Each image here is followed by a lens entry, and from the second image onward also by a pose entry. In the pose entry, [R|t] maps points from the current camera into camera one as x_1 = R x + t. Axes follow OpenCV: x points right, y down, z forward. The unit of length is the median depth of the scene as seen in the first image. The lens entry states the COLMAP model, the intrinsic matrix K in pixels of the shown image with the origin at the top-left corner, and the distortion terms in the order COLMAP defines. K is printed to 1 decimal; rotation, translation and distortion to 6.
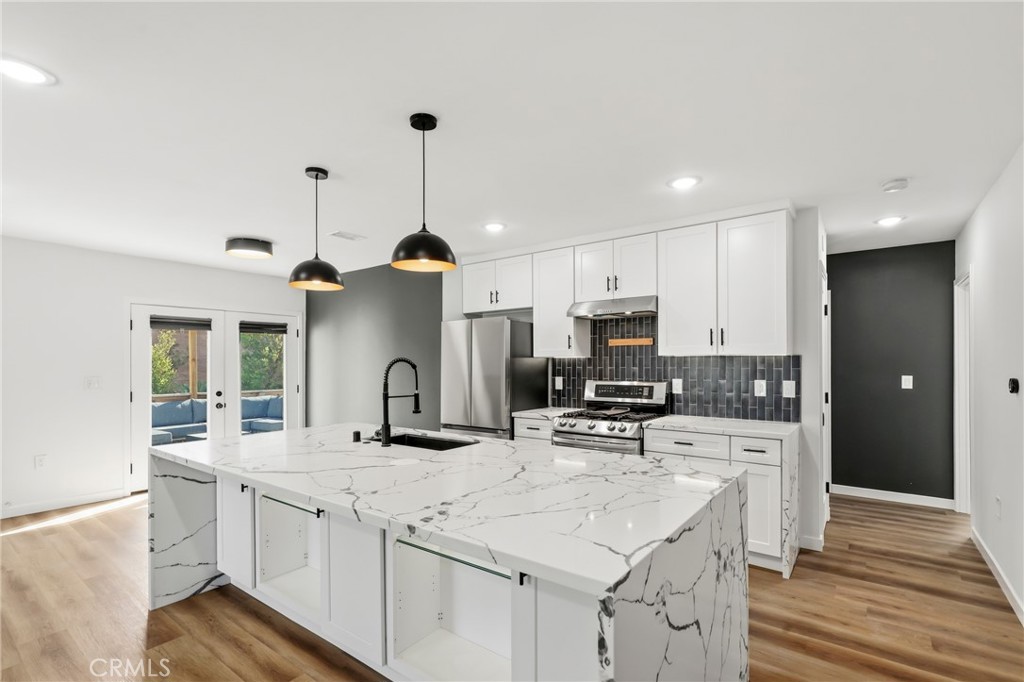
lens RADIAL K [[473.1, 0, 514.4], [0, 473.1, 360.7], [0, 0, 1]] dist [0.001354, 0.000369]
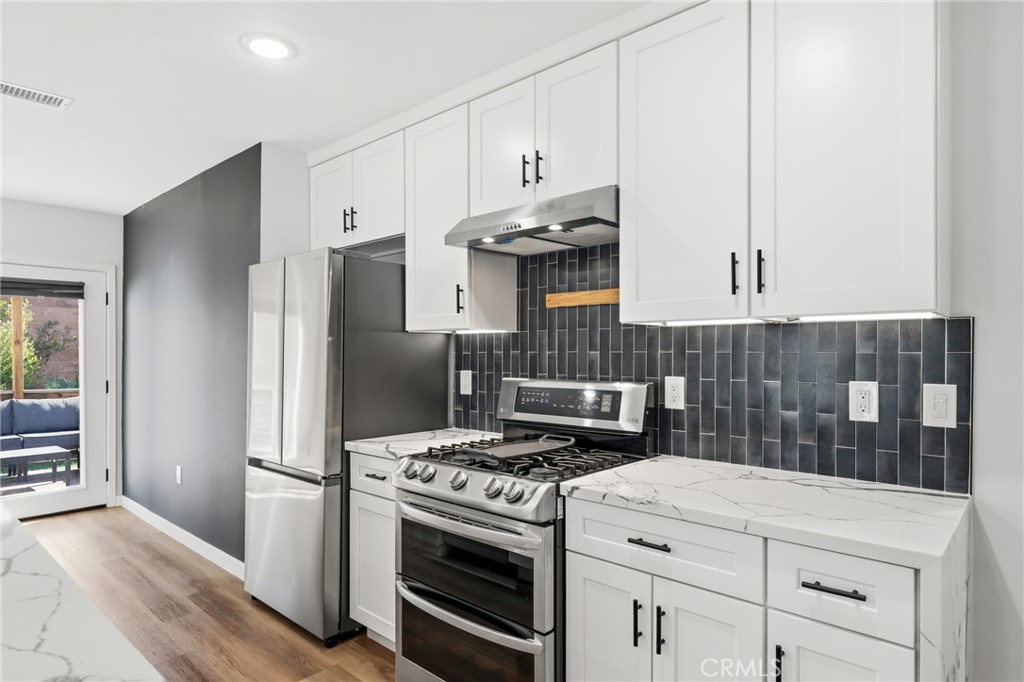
lens RADIAL K [[586.9, 0, 513.0], [0, 586.9, 351.2], [0, 0, 1]] dist [0.002029, 0.000707]
pose [[0.995626, 0.003120, -0.093375, 0.242666], [-0.002885, 0.999992, 0.002659, 0.013280], [0.093382, -0.002378, 0.995627, 0.427592]]
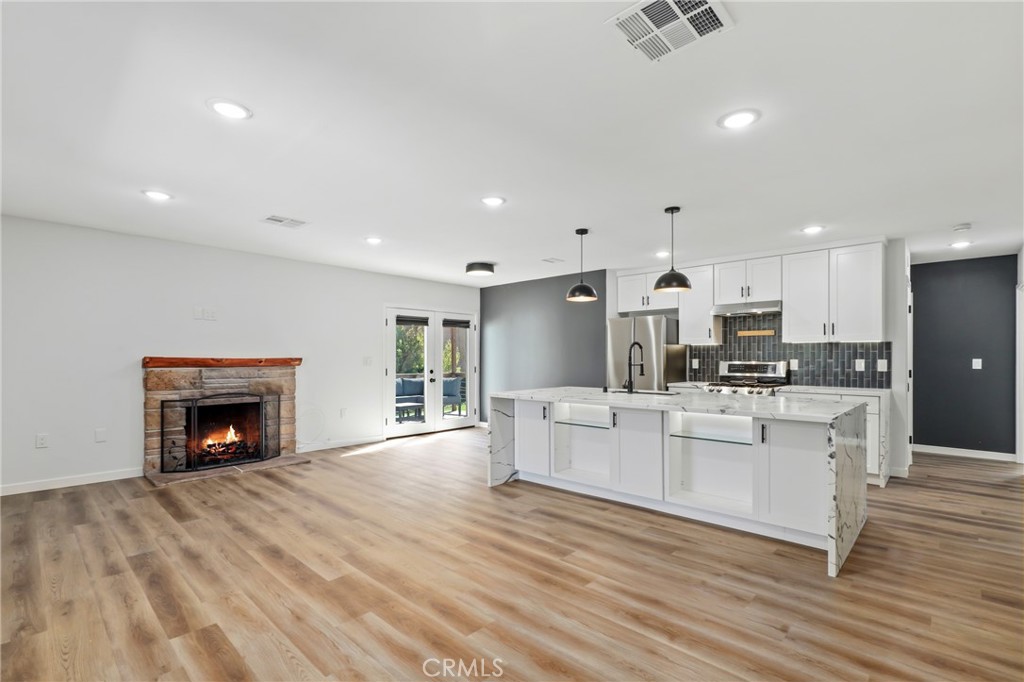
lens RADIAL K [[468.4, 0, 512.8], [0, 468.4, 355.6], [0, 0, 1]] dist [-0.001466, 0.000190]
pose [[0.993878, 0.003342, -0.110437, -0.327853], [-0.003149, 0.999993, 0.001919, 0.027204], [0.110443, -0.001560, 0.993881, -0.463476]]
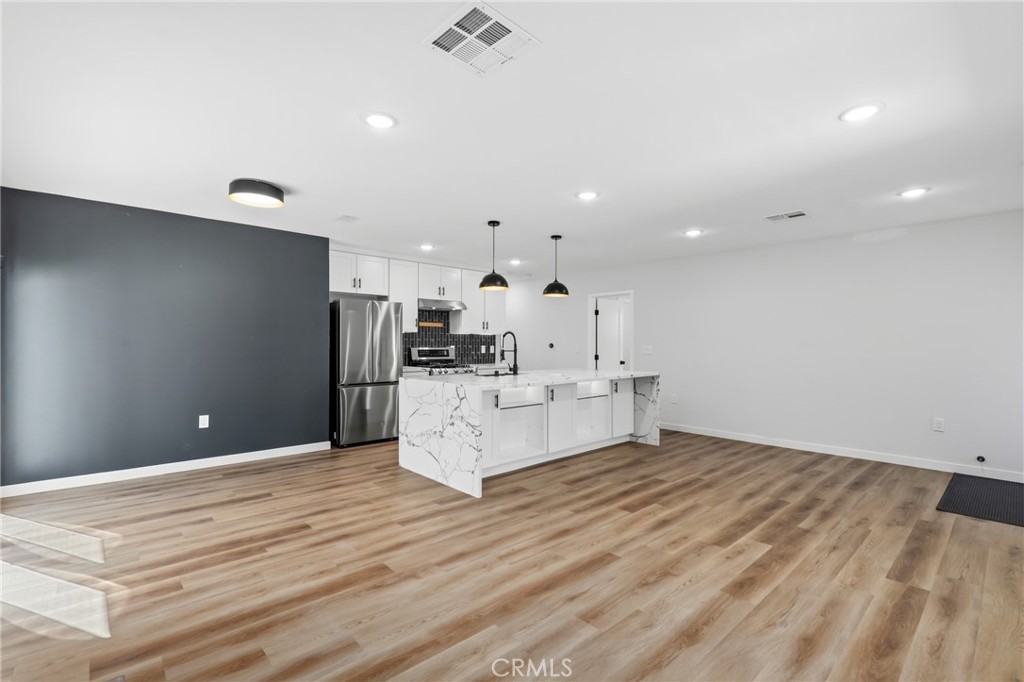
lens RADIAL K [[464.2, 0, 516.2], [0, 464.2, 342.3], [0, 0, 1]] dist [-0.001707, -0.000052]
pose [[0.175514, 0.009548, 0.984431, -1.436336], [-0.010581, 0.999914, -0.007811, 0.036896], [-0.984420, -0.009045, 0.175600, 0.425221]]
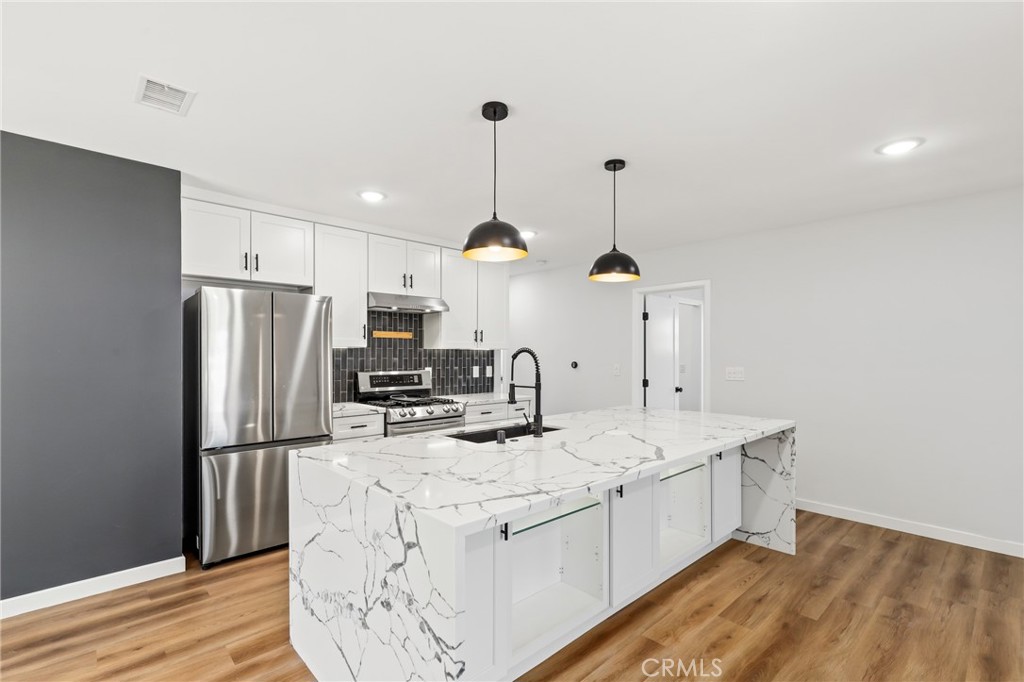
lens RADIAL K [[468.4, 0, 512.8], [0, 468.4, 355.6], [0, 0, 1]] dist [-0.001466, 0.000190]
pose [[0.172842, 0.002754, 0.984946, -0.812916], [-0.007997, 0.999967, -0.001393, 0.008052], [-0.984917, -0.007636, 0.172858, 0.576085]]
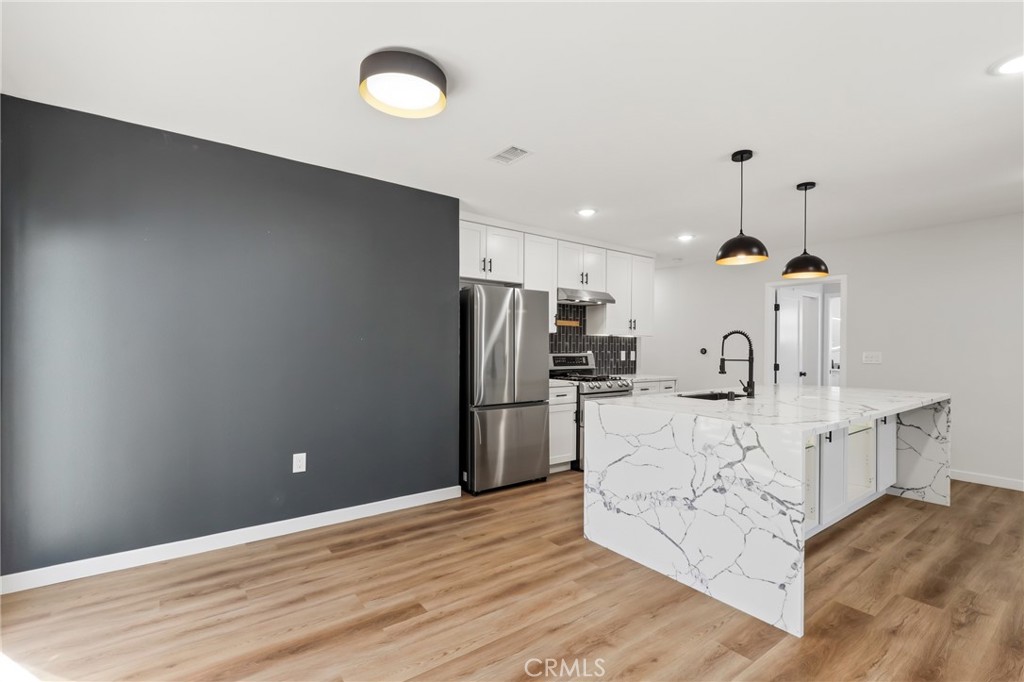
lens RADIAL K [[465.2, 0, 515.0], [0, 465.2, 349.8], [0, 0, 1]] dist [-0.001321, -0.000092]
pose [[0.273374, 0.002760, 0.961904, -1.089385], [-0.014301, 0.999897, 0.001196, 0.036656], [-0.961802, -0.014083, 0.273385, 0.830753]]
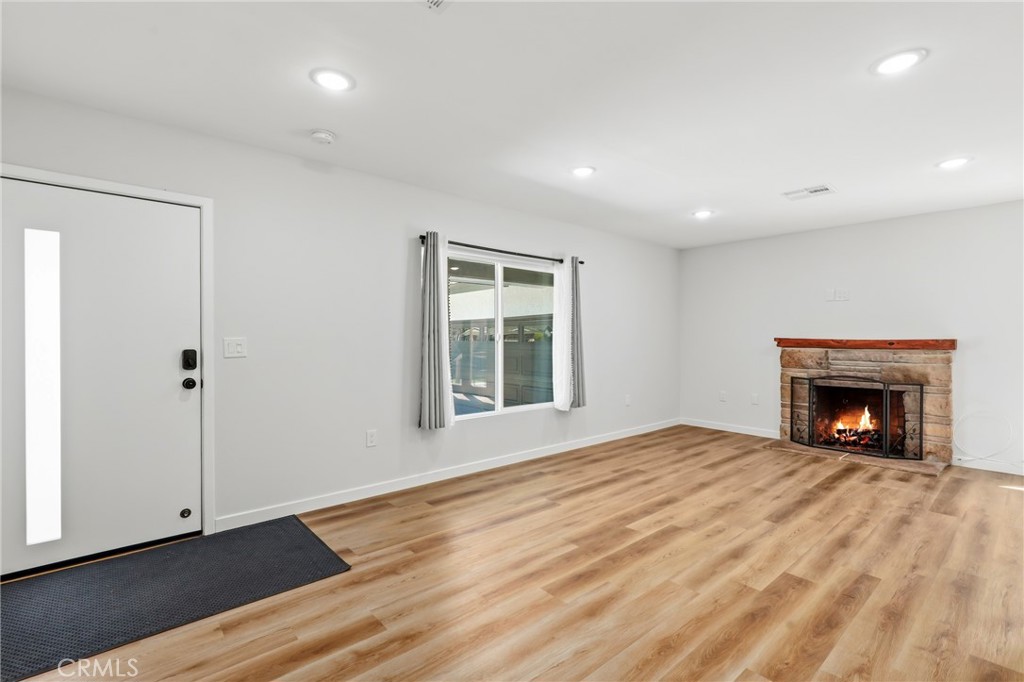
lens RADIAL K [[464.2, 0, 516.2], [0, 464.2, 342.3], [0, 0, 1]] dist [-0.001707, -0.000052]
pose [[-0.199959, 0.011416, -0.979738, 0.130114], [0.004809, 0.999932, 0.010670, 0.029934], [0.979793, -0.002578, -0.200000, 0.134046]]
